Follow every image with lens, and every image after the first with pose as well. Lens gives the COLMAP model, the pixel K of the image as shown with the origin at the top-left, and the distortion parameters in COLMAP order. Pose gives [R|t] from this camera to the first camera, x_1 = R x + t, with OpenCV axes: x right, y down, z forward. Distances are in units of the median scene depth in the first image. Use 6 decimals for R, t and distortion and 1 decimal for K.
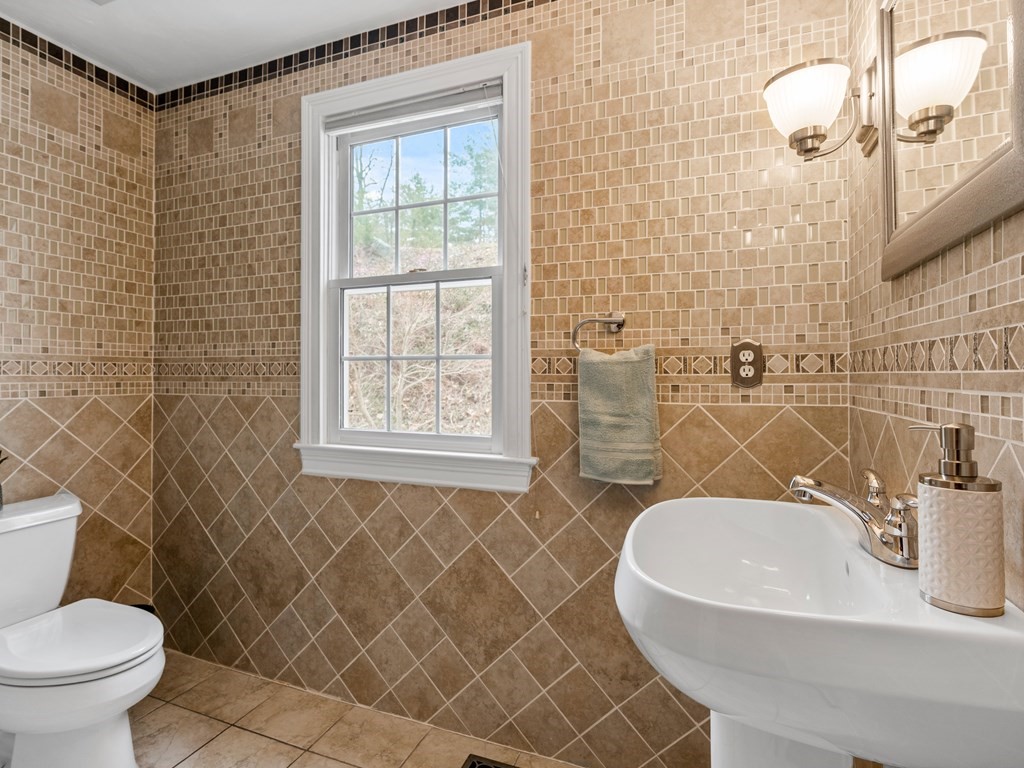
lens RADIAL K [[520.9, 0, 511.0], [0, 520.9, 381.1], [0, 0, 1]] dist [-0.007597, 0.000343]
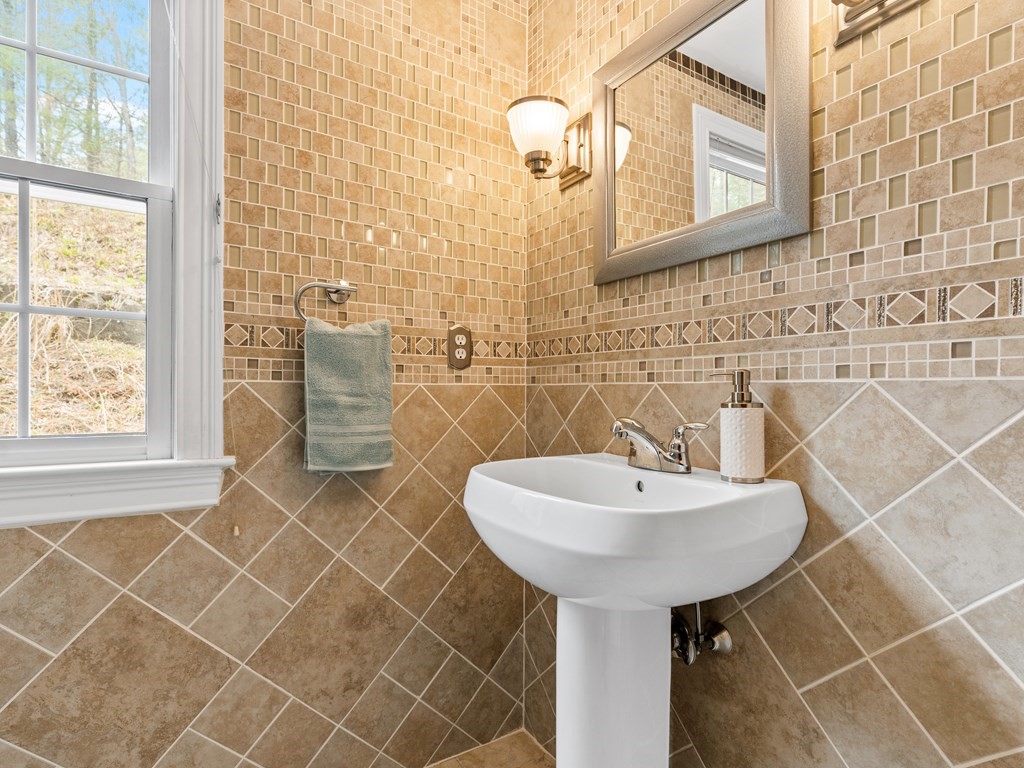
lens RADIAL K [[516.7, 0, 511.2], [0, 516.7, 399.4], [0, 0, 1]] dist [-0.005935, 0.001332]
pose [[0.593038, -0.009263, 0.805121, -0.334365], [0.001874, 0.999947, 0.010124, 0.061465], [-0.805172, -0.004495, 0.593024, 0.245469]]
